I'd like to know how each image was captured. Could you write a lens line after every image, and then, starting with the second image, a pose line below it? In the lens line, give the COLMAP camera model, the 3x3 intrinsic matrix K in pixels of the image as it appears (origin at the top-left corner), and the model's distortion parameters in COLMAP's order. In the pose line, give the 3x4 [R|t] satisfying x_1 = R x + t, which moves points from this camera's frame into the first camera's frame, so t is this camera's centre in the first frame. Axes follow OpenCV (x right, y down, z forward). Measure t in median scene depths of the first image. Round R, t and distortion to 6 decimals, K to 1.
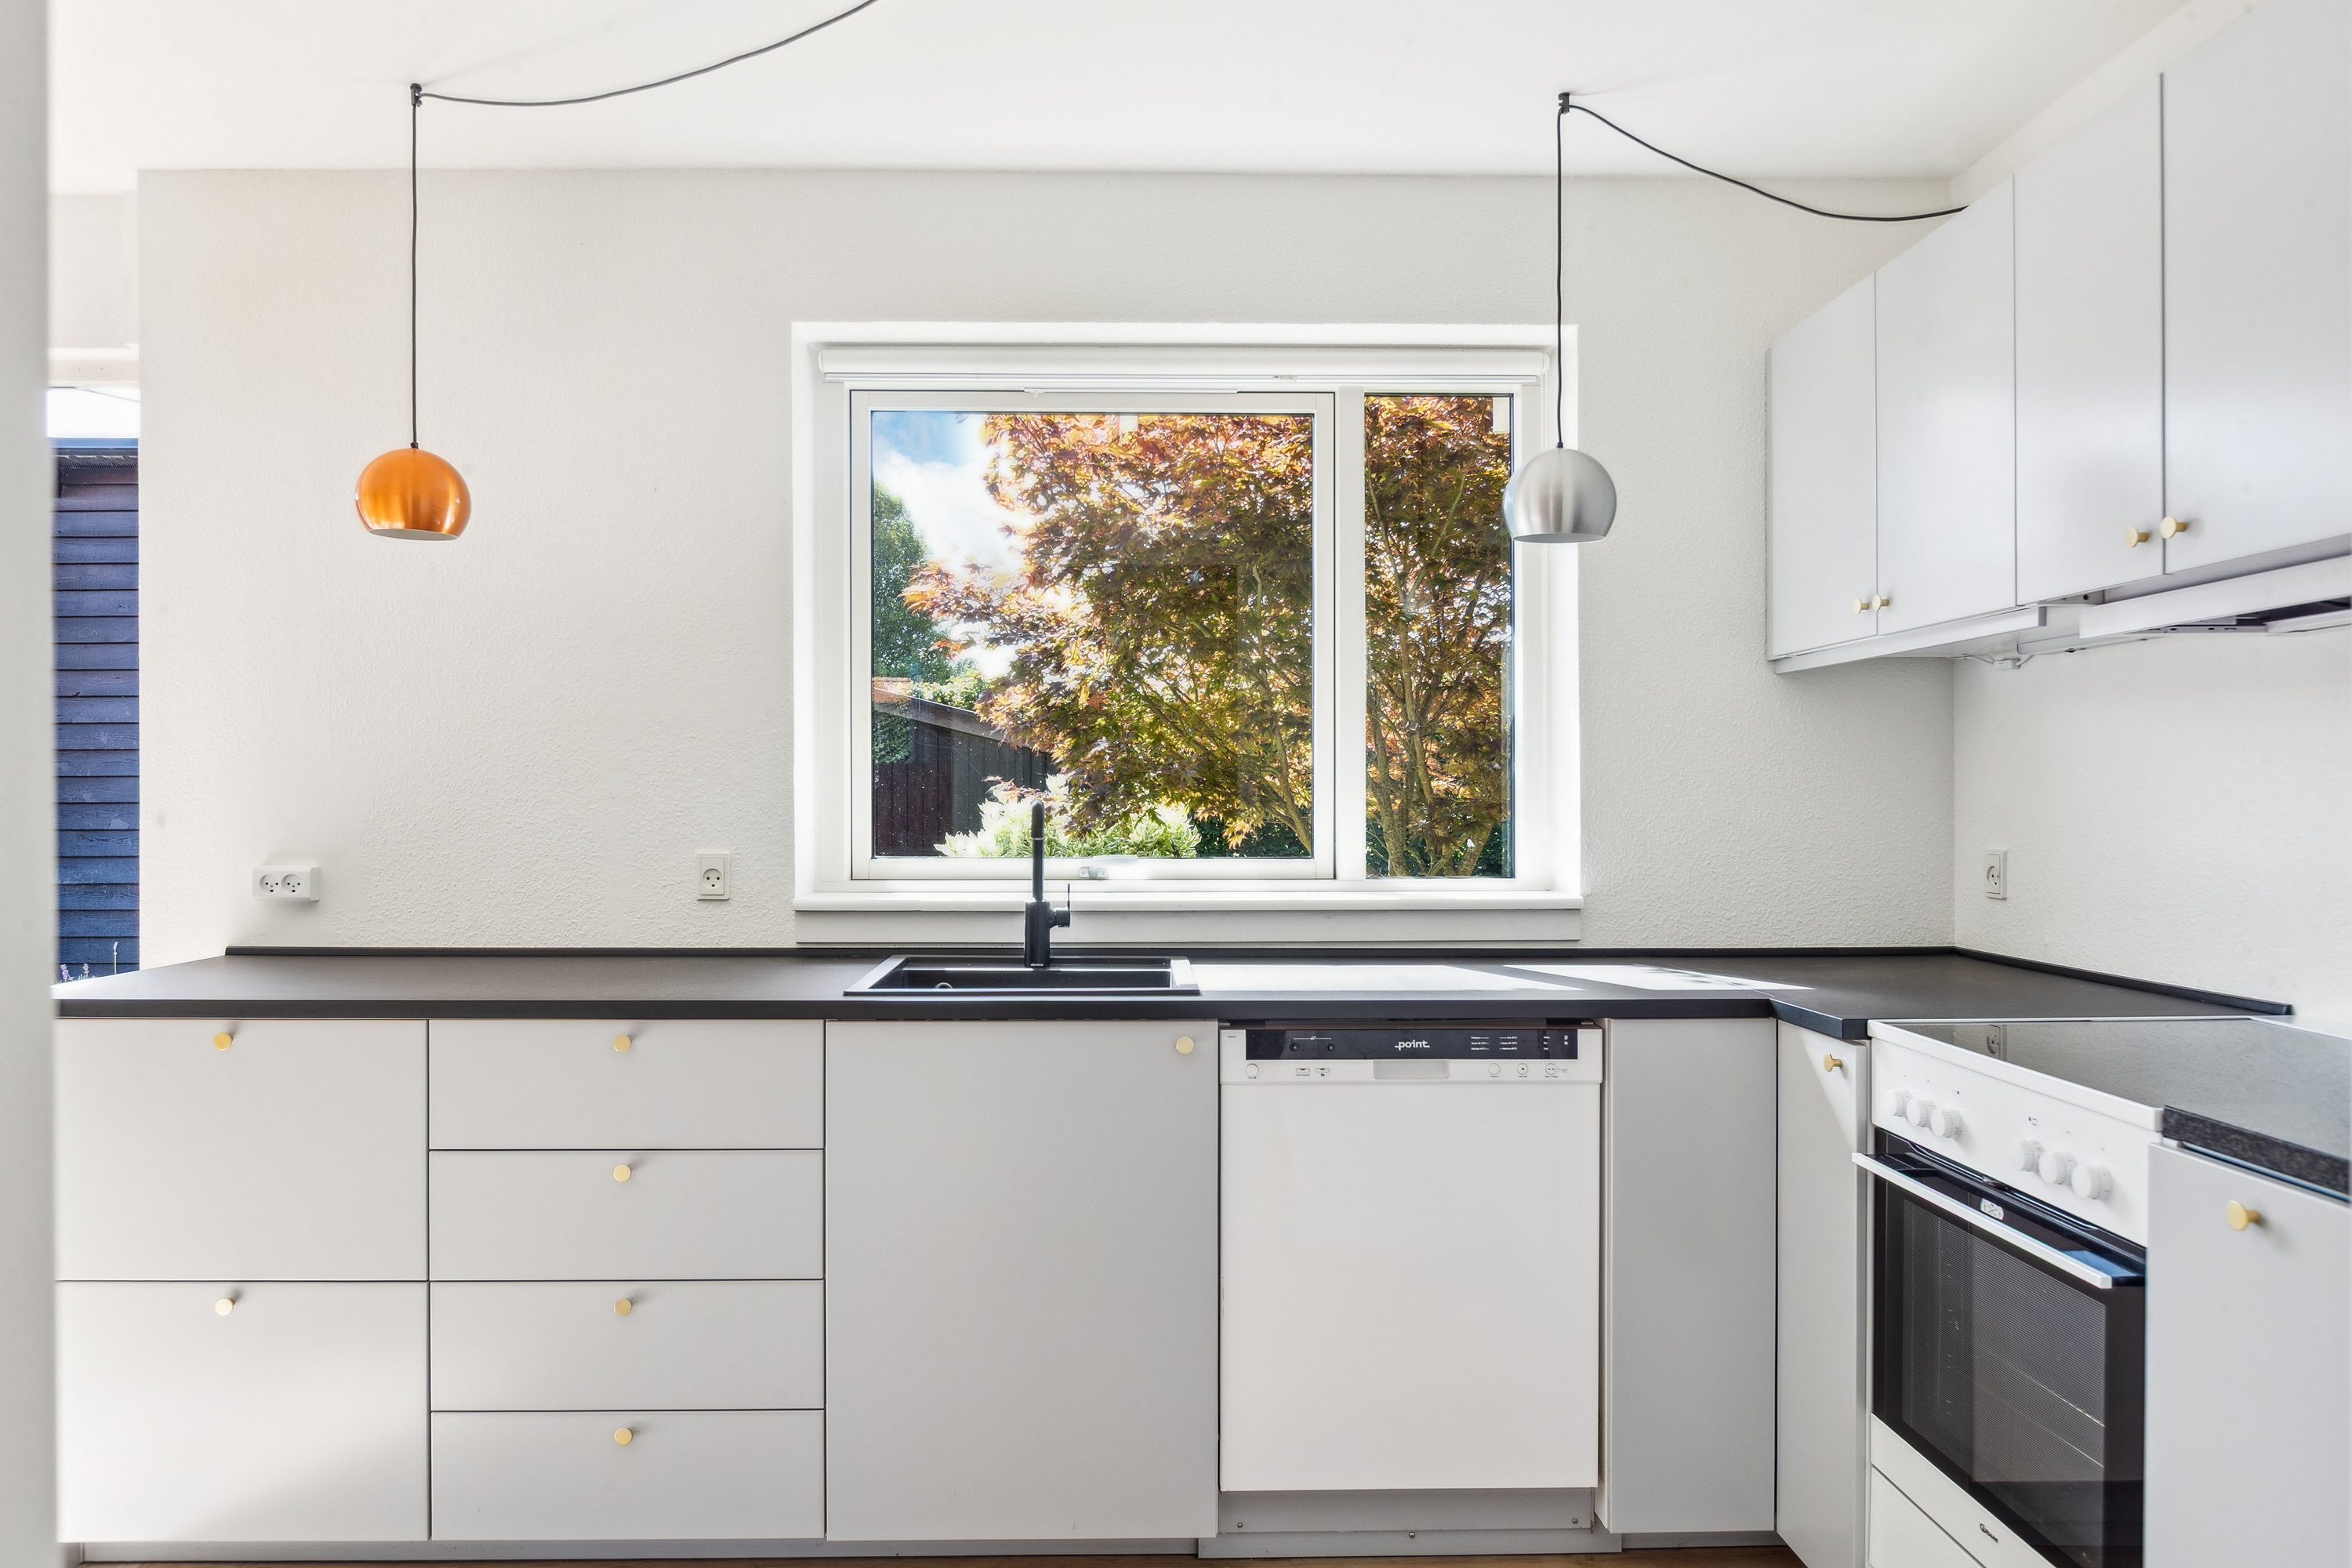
lens RADIAL K [[1593.4, 0, 1174.8], [0, 1593.4, 790.6], [0, 0, 1]] dist [-0.006951, 0.005020]
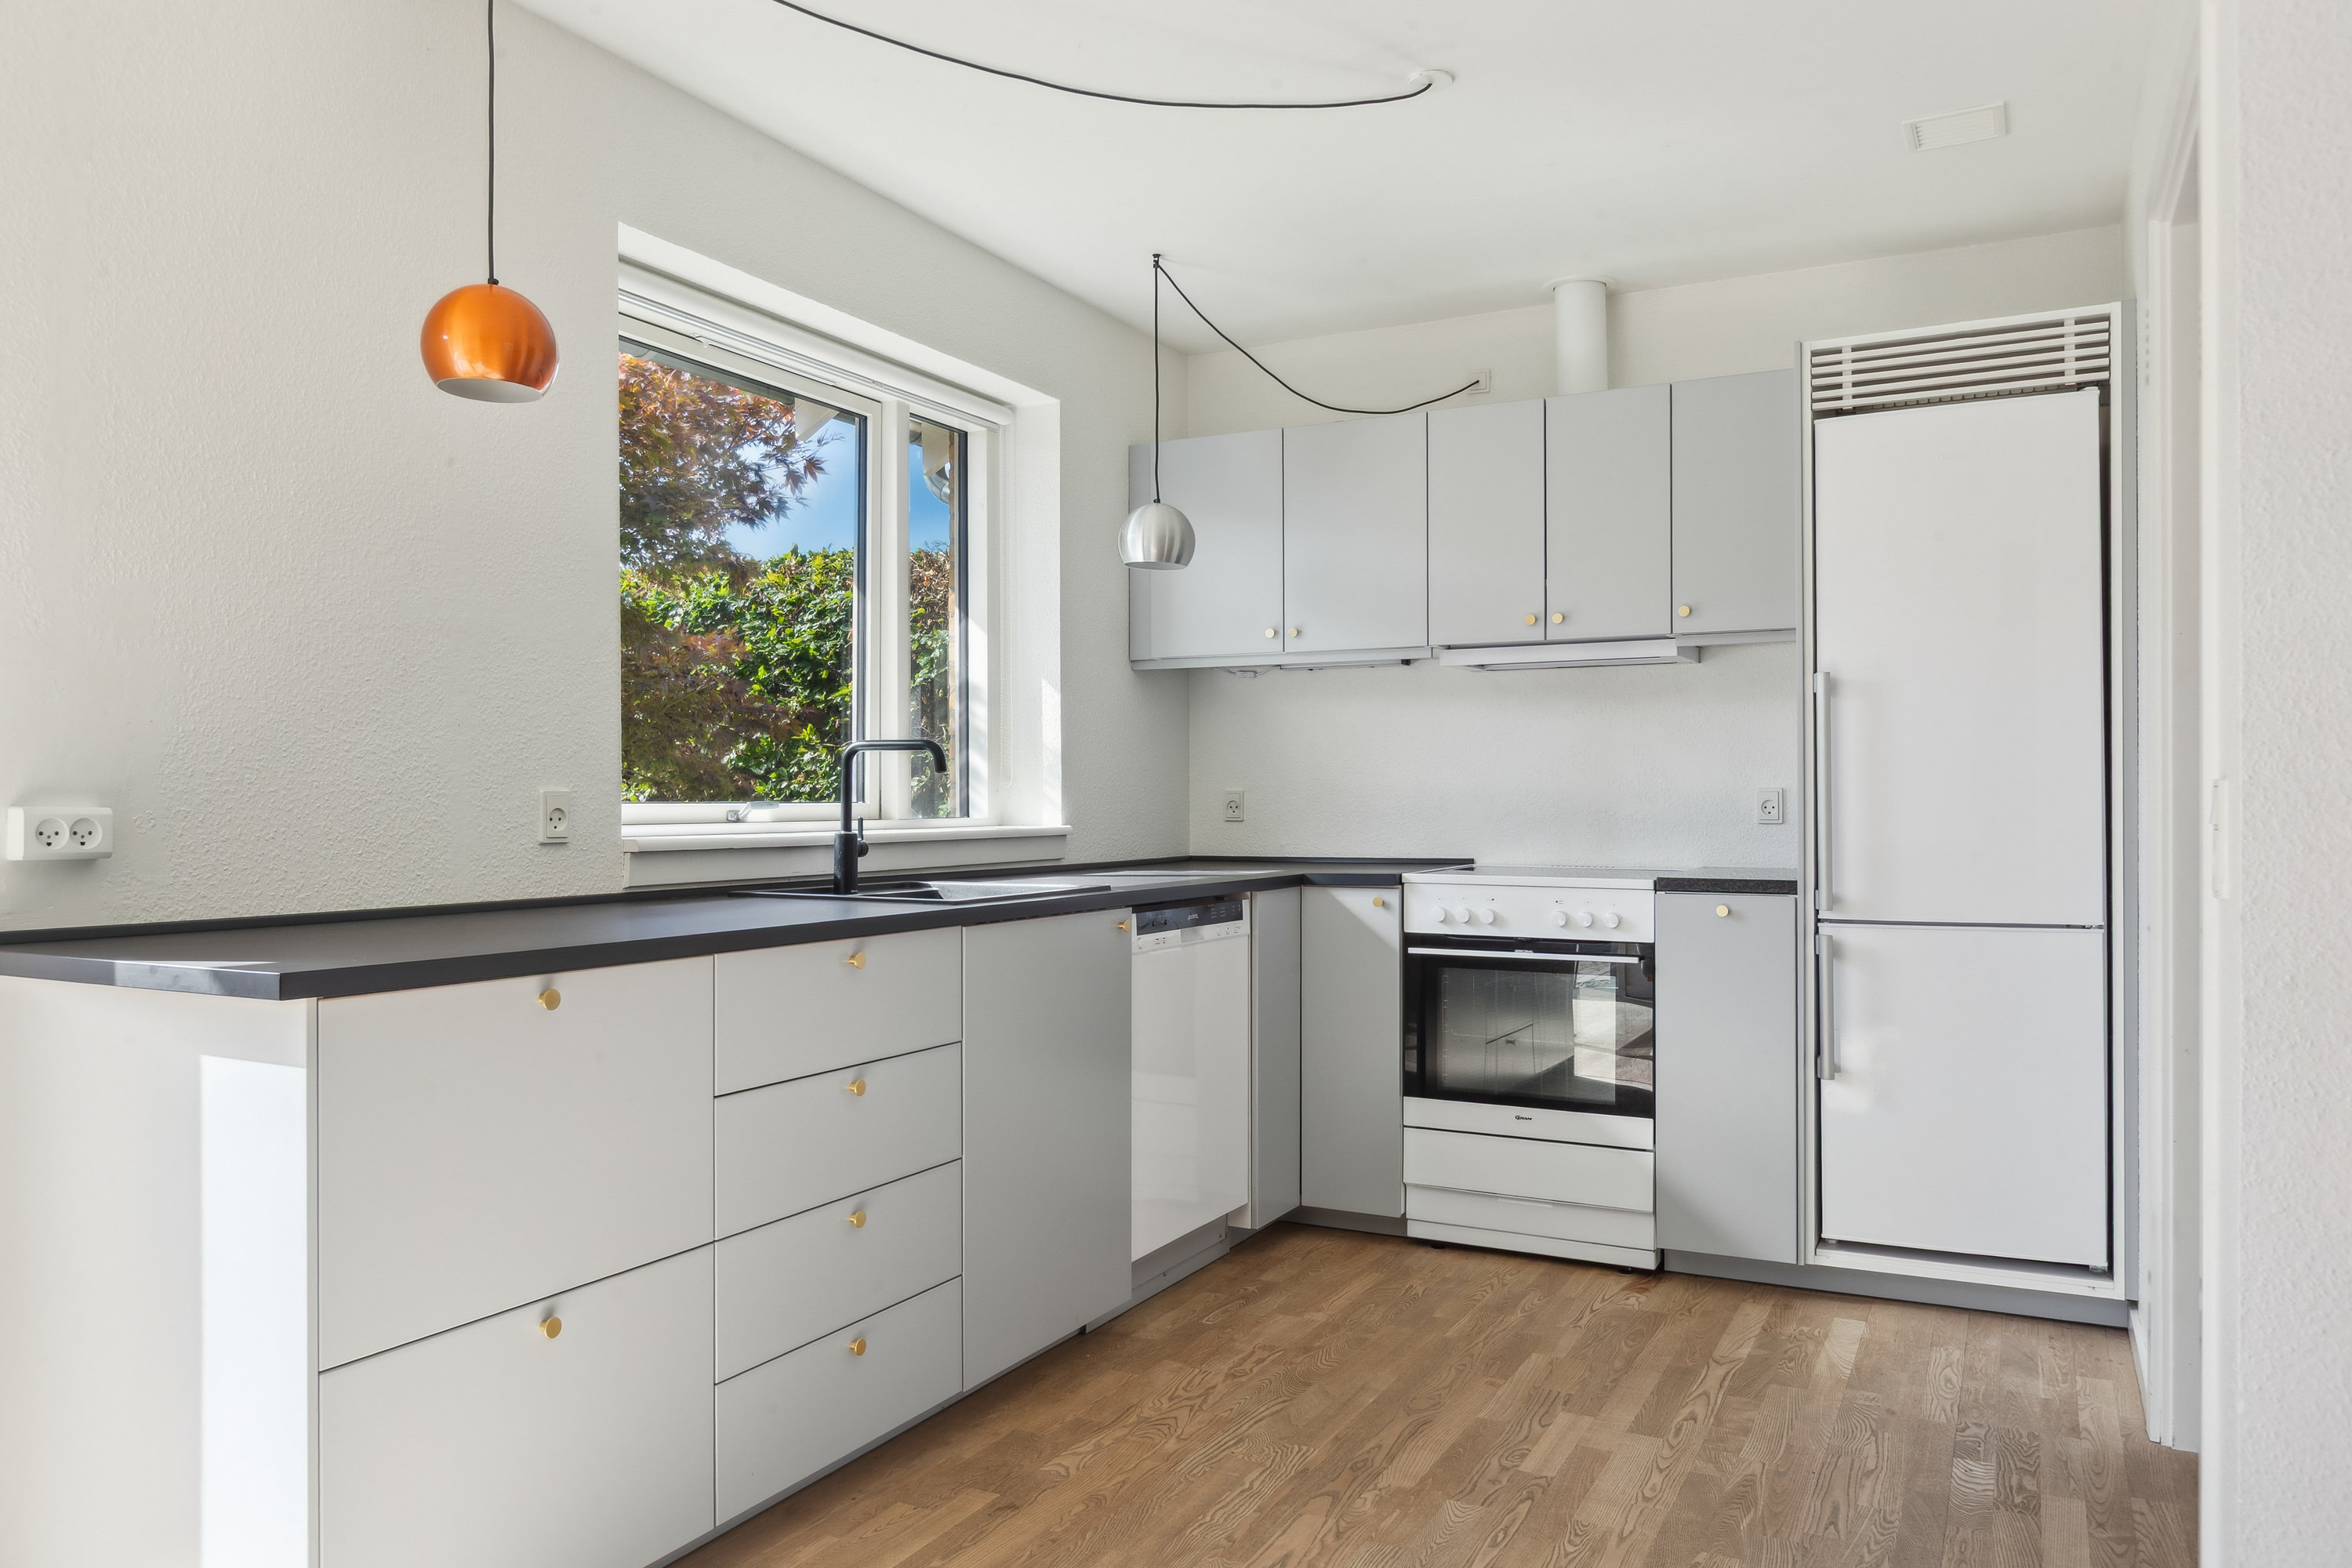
lens RADIAL K [[1593.4, 0, 1150.0], [0, 1593.4, 787.3], [0, 0, 1]] dist [-0.006951, 0.005020]
pose [[0.500947, 0.005177, 0.865463, -0.936545], [0.004652, 0.999952, -0.008674, 0.048451], [-0.865466, 0.008371, 0.500898, 0.274901]]
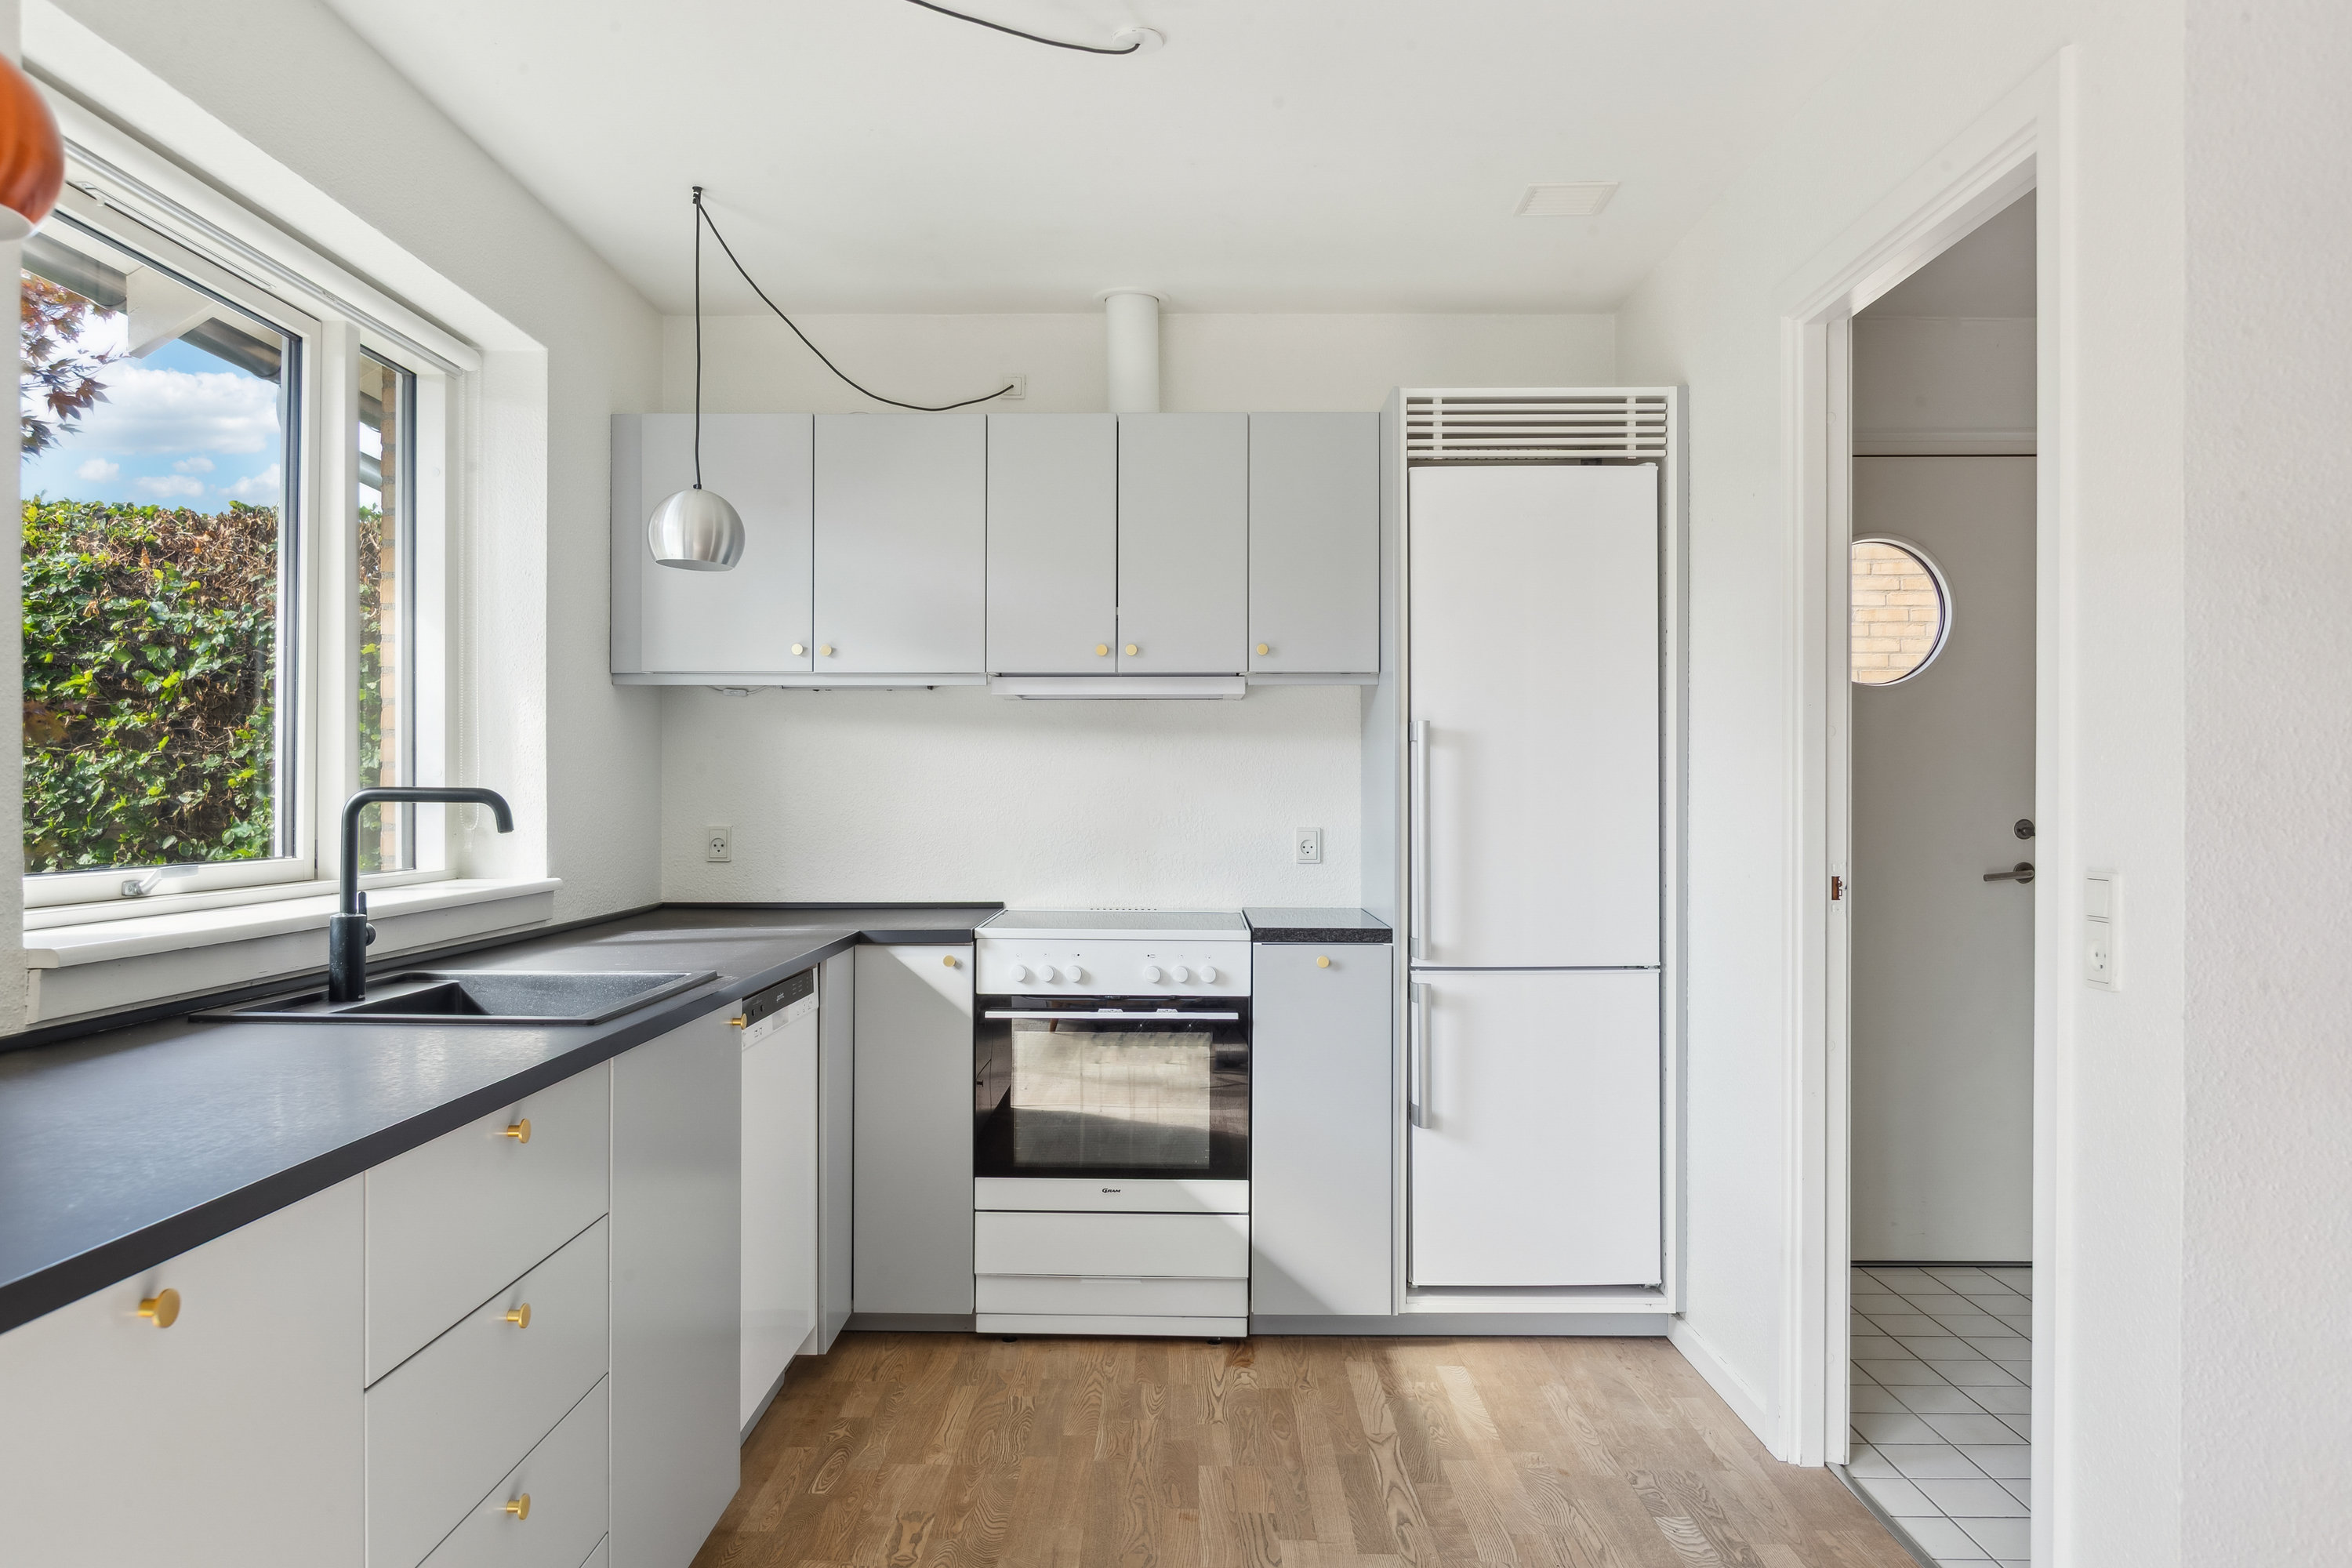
lens RADIAL K [[1593.4, 0, 1192.7], [0, 1593.4, 794.0], [0, 0, 1]] dist [-0.006951, 0.005020]
pose [[0.061406, 0.005437, 0.998098, -0.854739], [0.001482, 0.999984, -0.005539, 0.015844], [-0.998112, 0.001819, 0.061397, 0.529770]]
